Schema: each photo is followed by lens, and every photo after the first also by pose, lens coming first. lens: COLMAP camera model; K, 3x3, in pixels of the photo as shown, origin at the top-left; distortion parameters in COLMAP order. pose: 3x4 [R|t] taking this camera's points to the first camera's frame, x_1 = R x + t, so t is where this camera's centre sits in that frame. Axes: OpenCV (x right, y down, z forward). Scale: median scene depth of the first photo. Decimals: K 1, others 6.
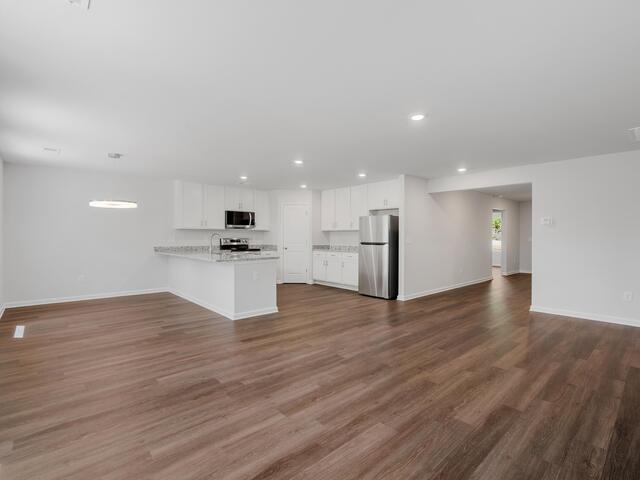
lens RADIAL K [[311.9, 0, 322.1], [0, 311.9, 237.7], [0, 0, 1]] dist [-0.003536, 0.000062]
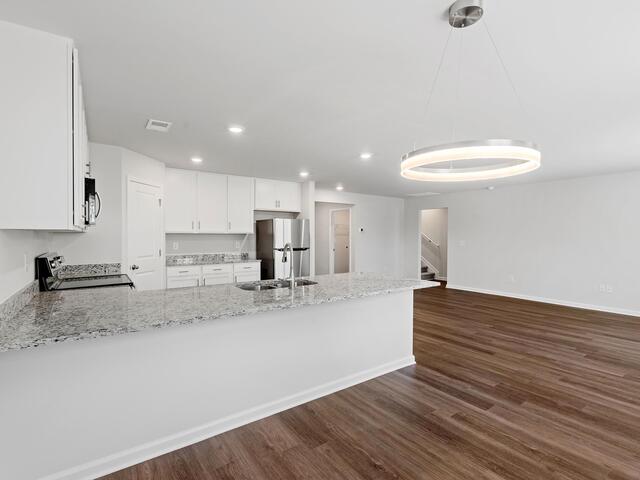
lens RADIAL K [[311.9, 0, 321.1], [0, 311.9, 240.6], [0, 0, 1]] dist [-0.003536, 0.000062]
pose [[0.121992, -0.020735, 0.992314, -0.666542], [0.001073, 0.999784, 0.020759, -0.023868], [-0.992530, -0.001468, 0.121988, 0.732197]]
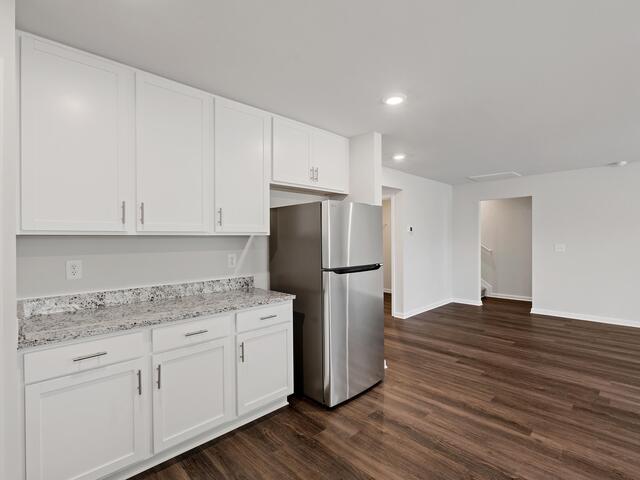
lens RADIAL K [[311.9, 0, 323.0], [0, 311.9, 238.5], [0, 0, 1]] dist [-0.003536, 0.000062]
pose [[-0.029006, -0.006307, 0.999559, -0.236095], [0.009895, 0.999929, 0.006596, -0.023419], [-0.999530, 0.010082, -0.028942, 0.963845]]
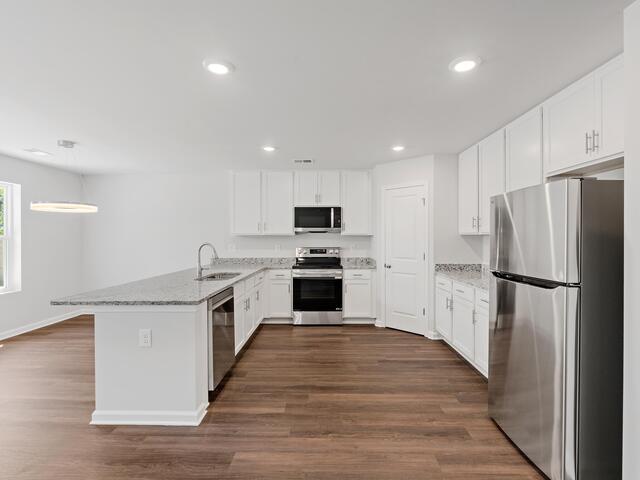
lens RADIAL K [[311.9, 0, 319.2], [0, 311.9, 238.1], [0, 0, 1]] dist [-0.003536, 0.000062]
pose [[0.723085, -0.001494, -0.690757, 0.209508], [0.002071, 0.999998, 0.000005, -0.020499], [0.690756, -0.001434, 0.723087, 0.579049]]
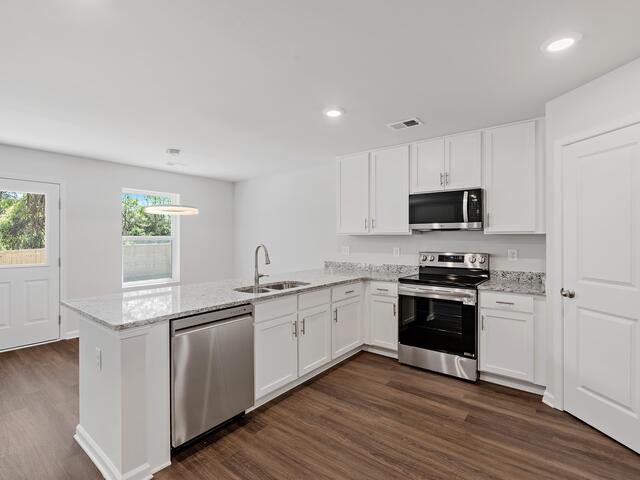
lens RADIAL K [[311.9, 0, 322.5], [0, 311.9, 238.6], [0, 0, 1]] dist [-0.003536, 0.000062]
pose [[0.160497, -0.002081, -0.987034, 0.150177], [-0.000092, 0.999998, -0.002124, -0.019855], [0.987036, 0.000432, 0.160497, 0.836268]]
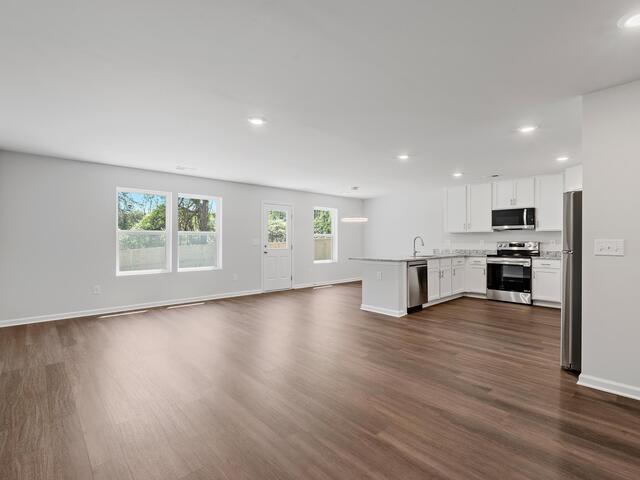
lens RADIAL K [[311.9, 0, 322.2], [0, 311.9, 241.2], [0, 0, 1]] dist [-0.003536, 0.000062]
pose [[0.003777, -0.001375, -0.999992, 0.595552], [-0.002357, 0.999996, -0.001384, 0.002534], [0.999990, 0.002362, 0.003774, 0.549364]]
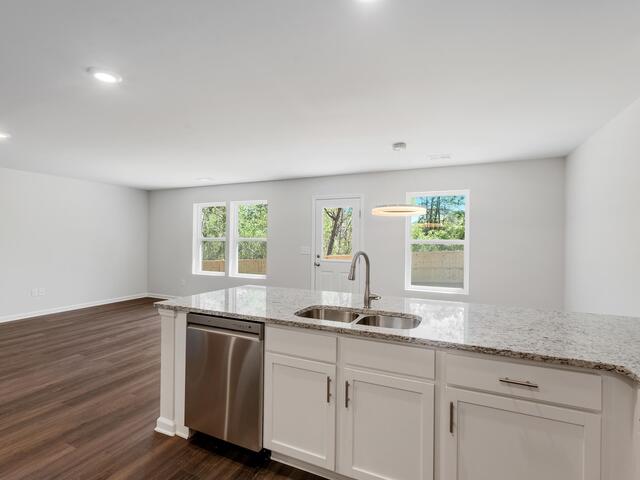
lens RADIAL K [[311.9, 0, 320.1], [0, 311.9, 239.9], [0, 0, 1]] dist [-0.003536, 0.000062]
pose [[-0.920739, -0.015558, -0.389868, -0.129623], [-0.016854, 0.999858, -0.000097, -0.022858], [0.389814, 0.006482, -0.920871, 1.076293]]
